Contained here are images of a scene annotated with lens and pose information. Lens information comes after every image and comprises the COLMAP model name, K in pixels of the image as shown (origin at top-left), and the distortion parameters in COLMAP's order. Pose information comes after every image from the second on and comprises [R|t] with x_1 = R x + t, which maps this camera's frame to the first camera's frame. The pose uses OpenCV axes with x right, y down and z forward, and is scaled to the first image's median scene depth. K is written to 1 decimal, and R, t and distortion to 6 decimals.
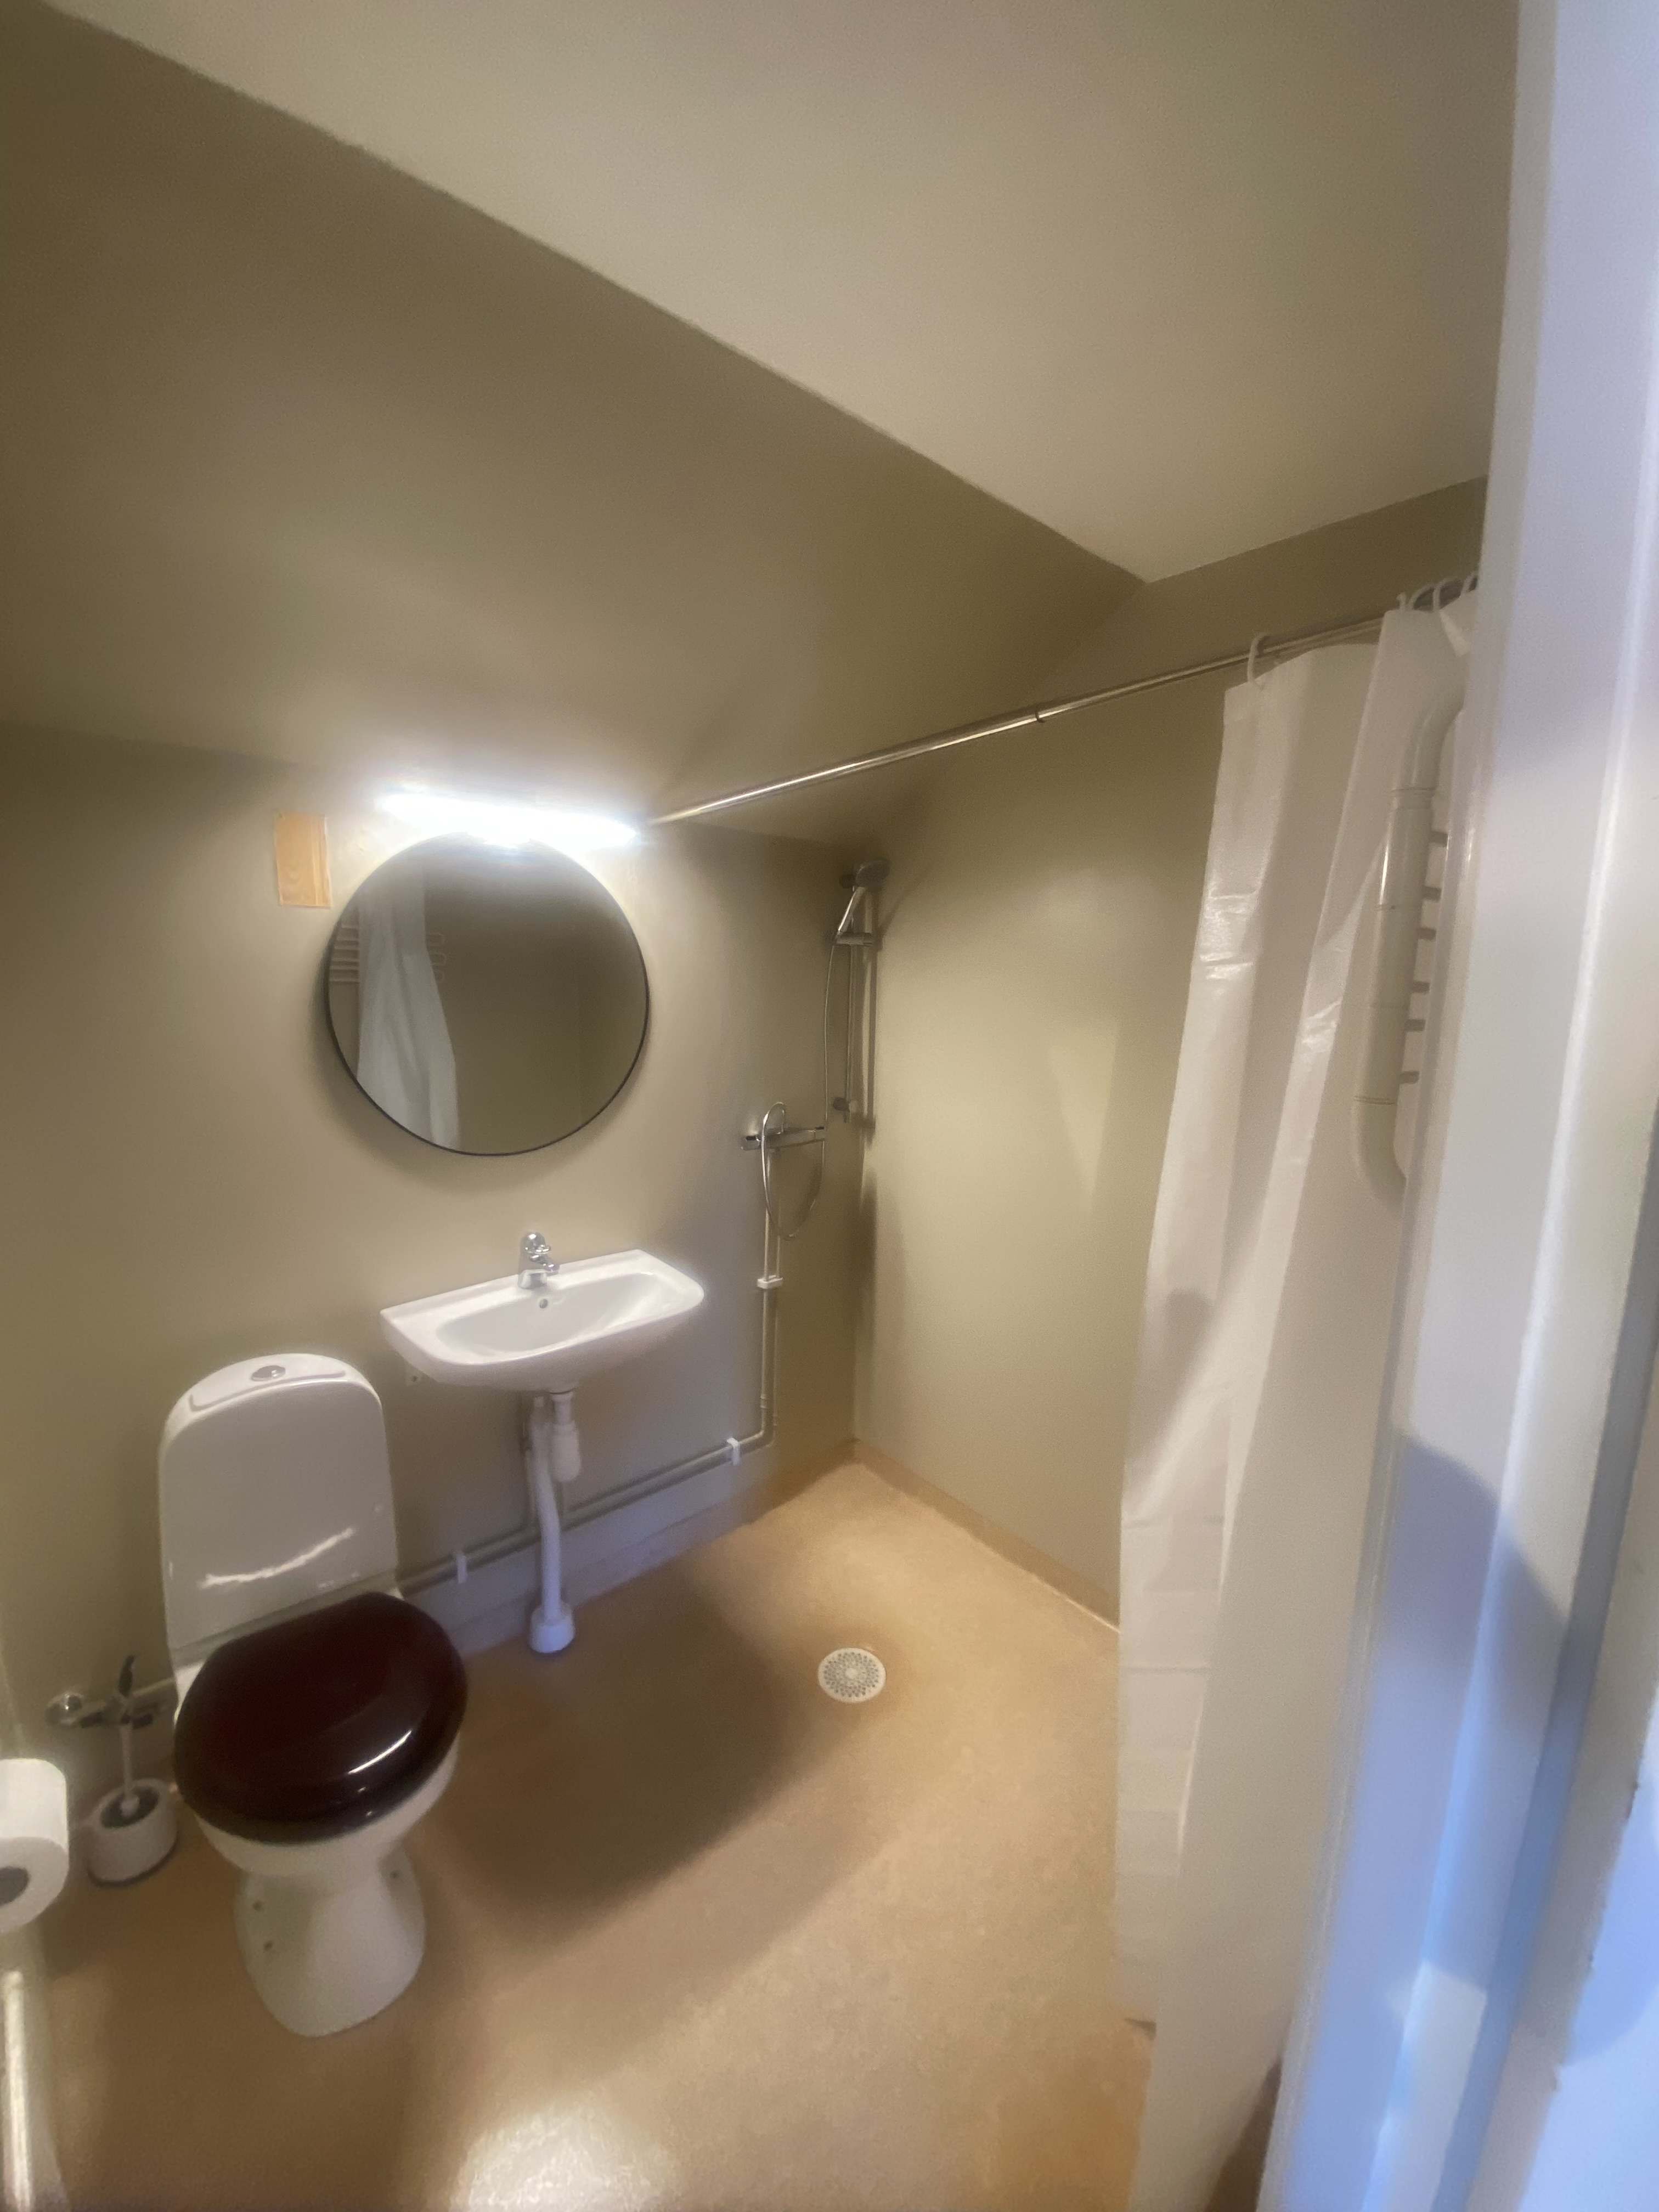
lens RADIAL K [[847.1, 0, 829.5], [0, 847.1, 1106.0], [0, 0, 1]] dist [-0.000306, -0.023012]
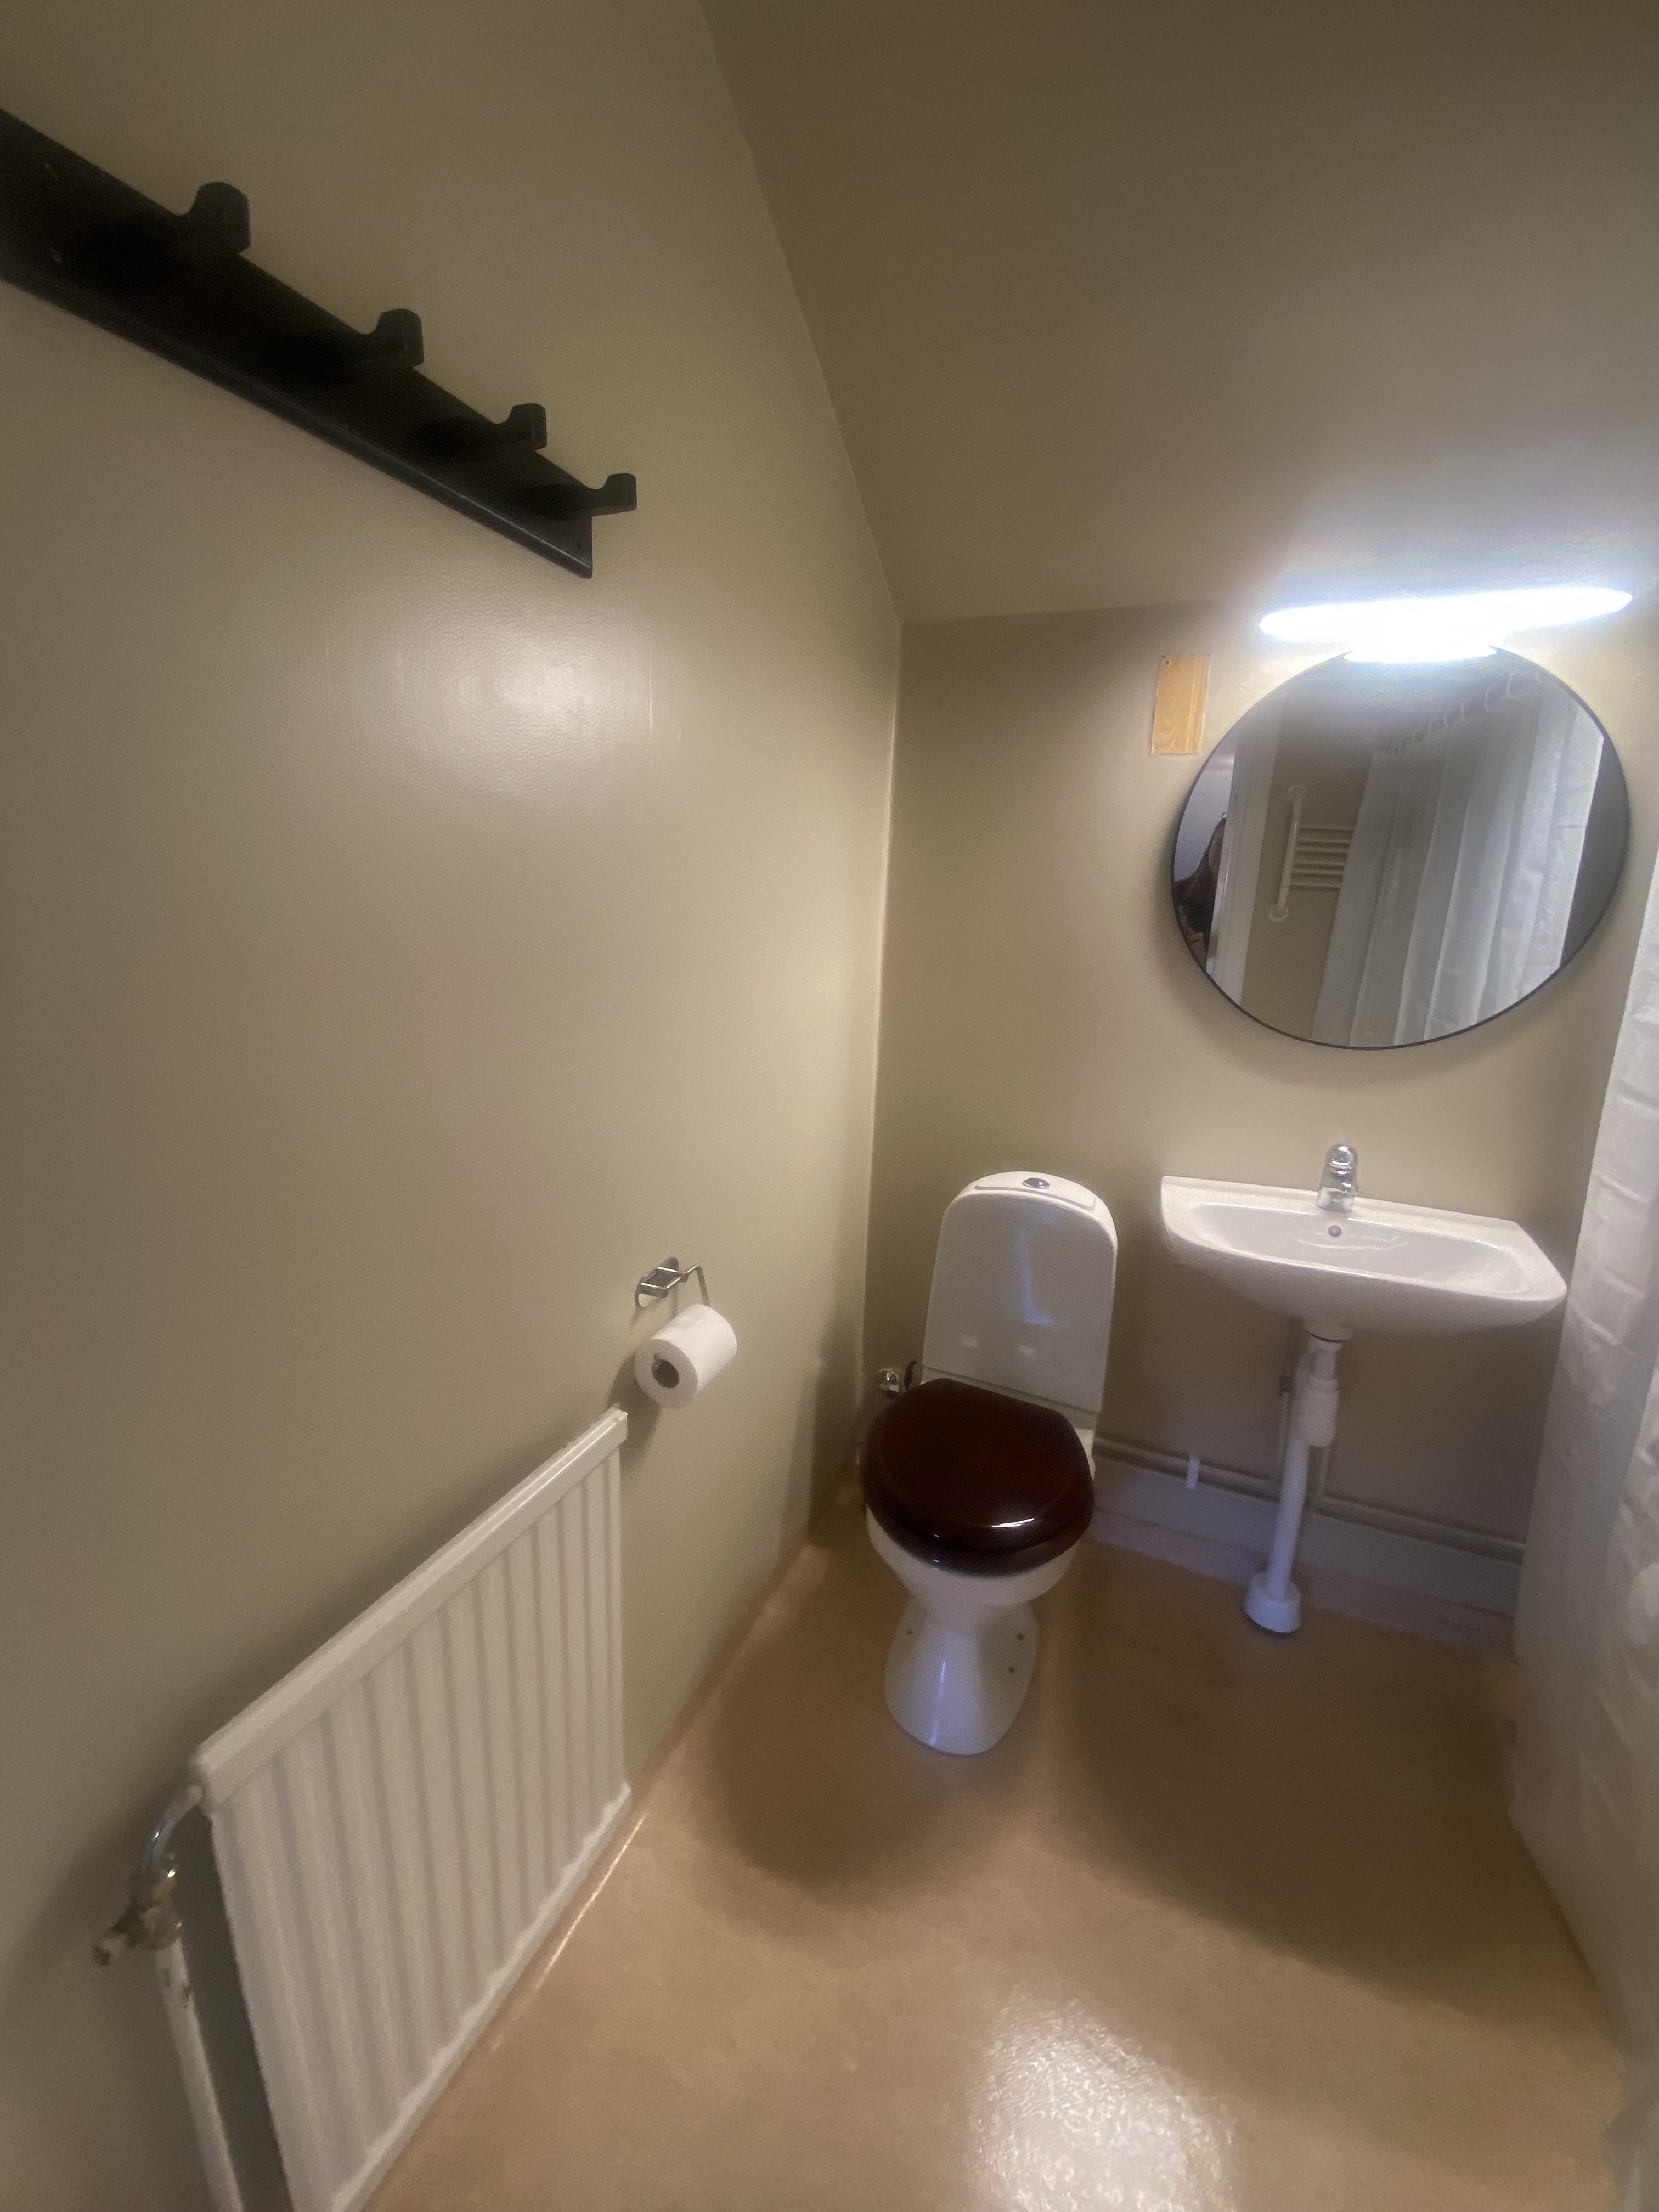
lens RADIAL K [[847.1, 0, 829.5], [0, 847.1, 1106.0], [0, 0, 1]] dist [-0.000306, -0.023012]
pose [[0.419899, 0.208862, -0.883211, 0.152293], [-0.161603, 0.974814, 0.153694, 0.069991], [0.893067, 0.078193, 0.443076, 0.195456]]
